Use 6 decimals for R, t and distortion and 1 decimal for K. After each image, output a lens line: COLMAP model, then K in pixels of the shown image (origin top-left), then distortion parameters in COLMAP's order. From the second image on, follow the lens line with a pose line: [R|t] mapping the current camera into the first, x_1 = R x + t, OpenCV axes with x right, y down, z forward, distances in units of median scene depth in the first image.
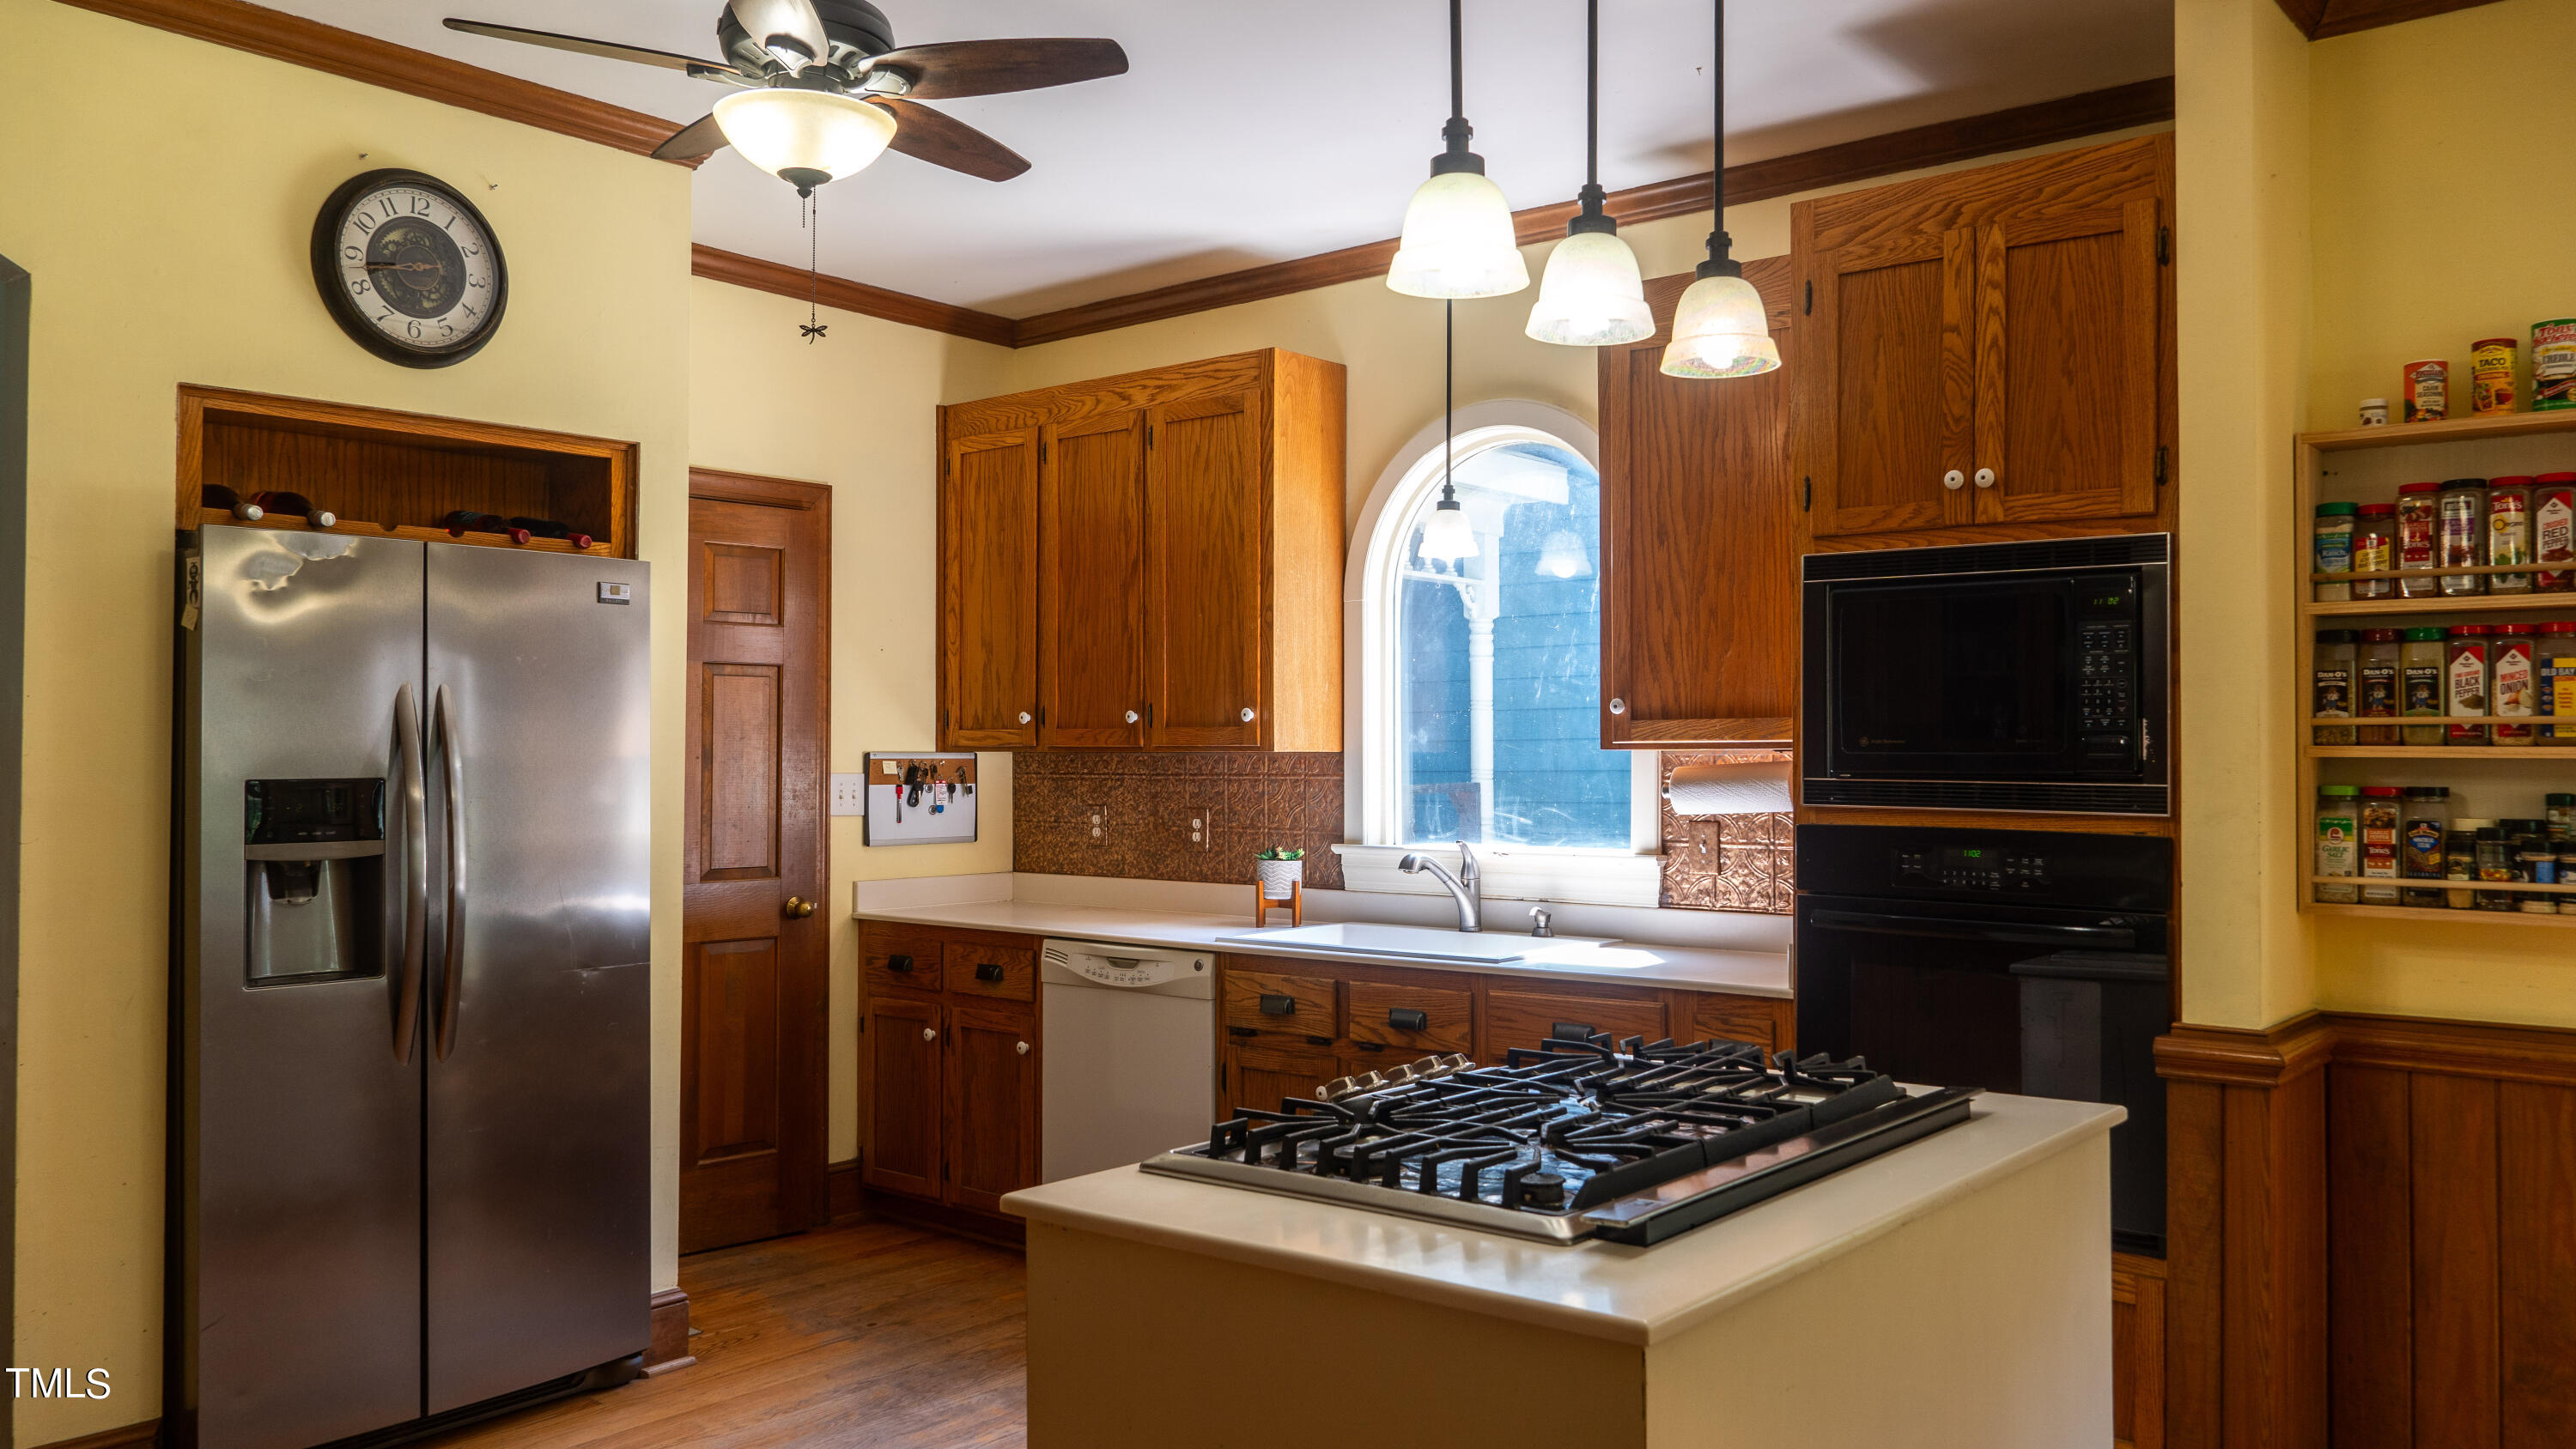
lens RADIAL K [[1904.3, 0, 1286.6], [0, 1904.3, 710.9], [0, 0, 1]] dist [-0.019563, 0.011201]
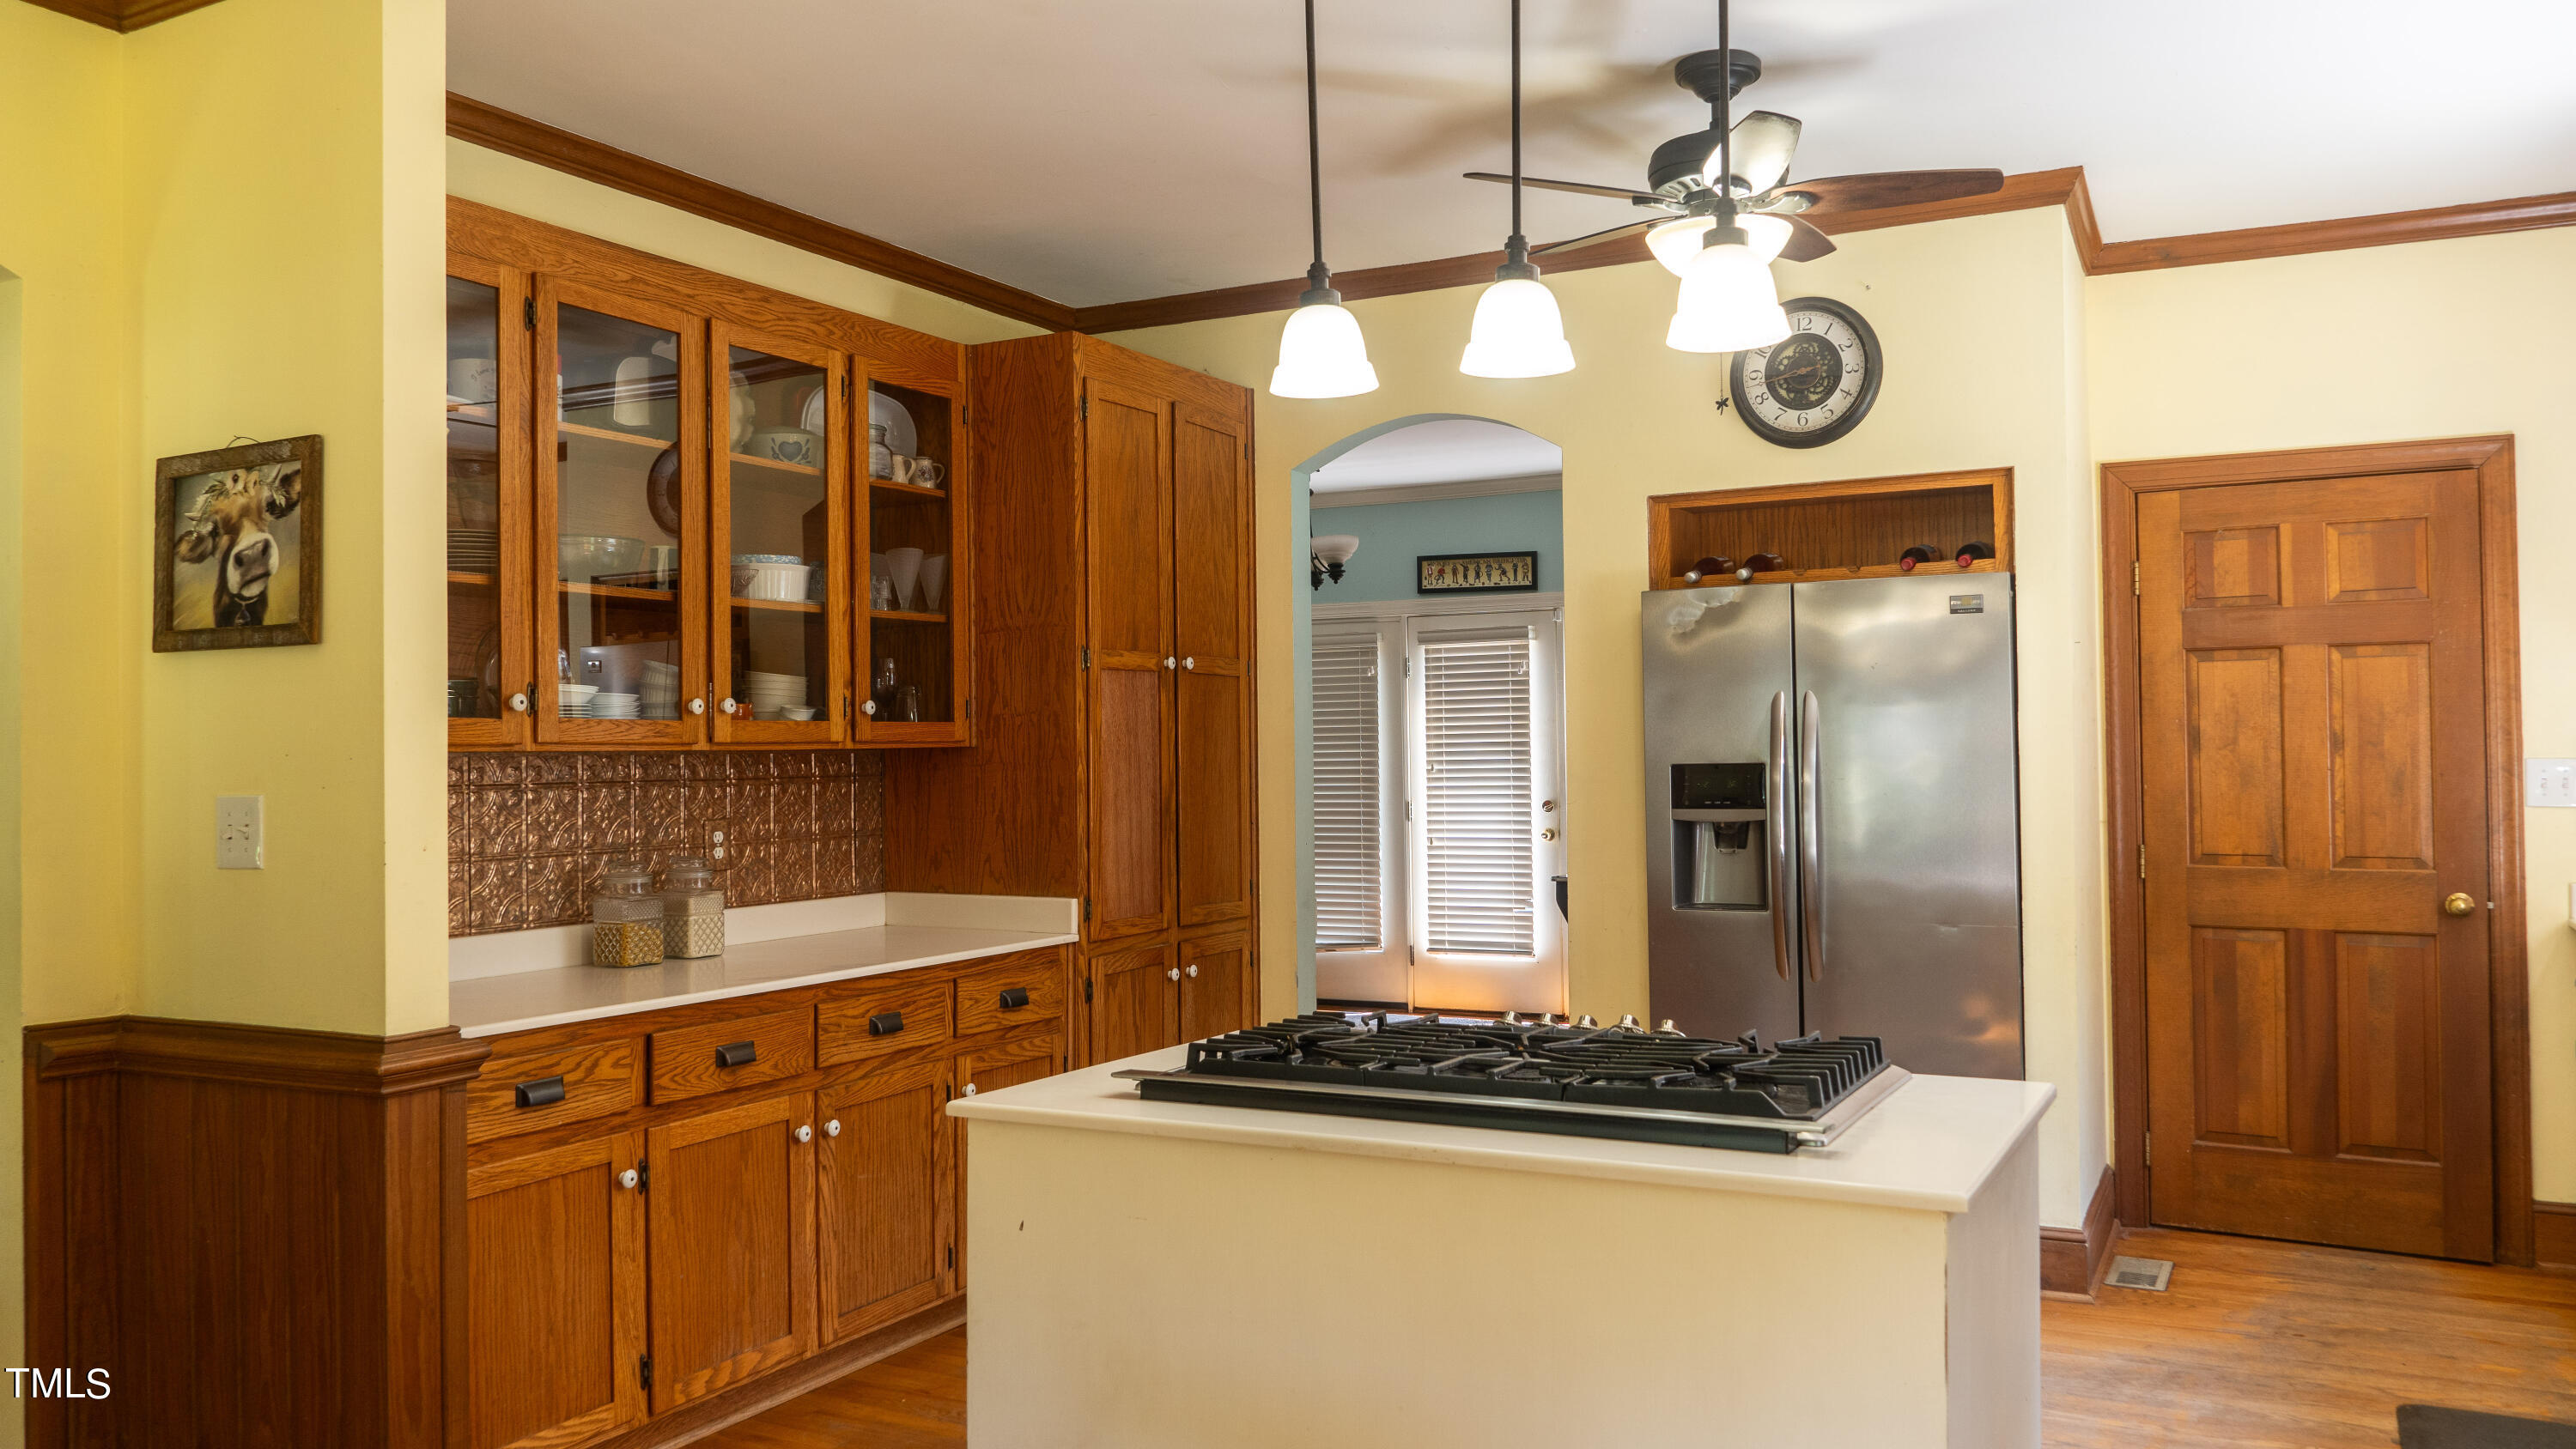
lens RADIAL K [[1904.3, 0, 1286.6], [0, 1904.3, 710.9], [0, 0, 1]] dist [-0.019563, 0.011201]
pose [[0.212587, -0.027298, -0.976761, 0.728475], [0.034283, 0.999203, -0.020463, 0.013403], [0.976541, -0.029136, 0.213353, 0.364453]]
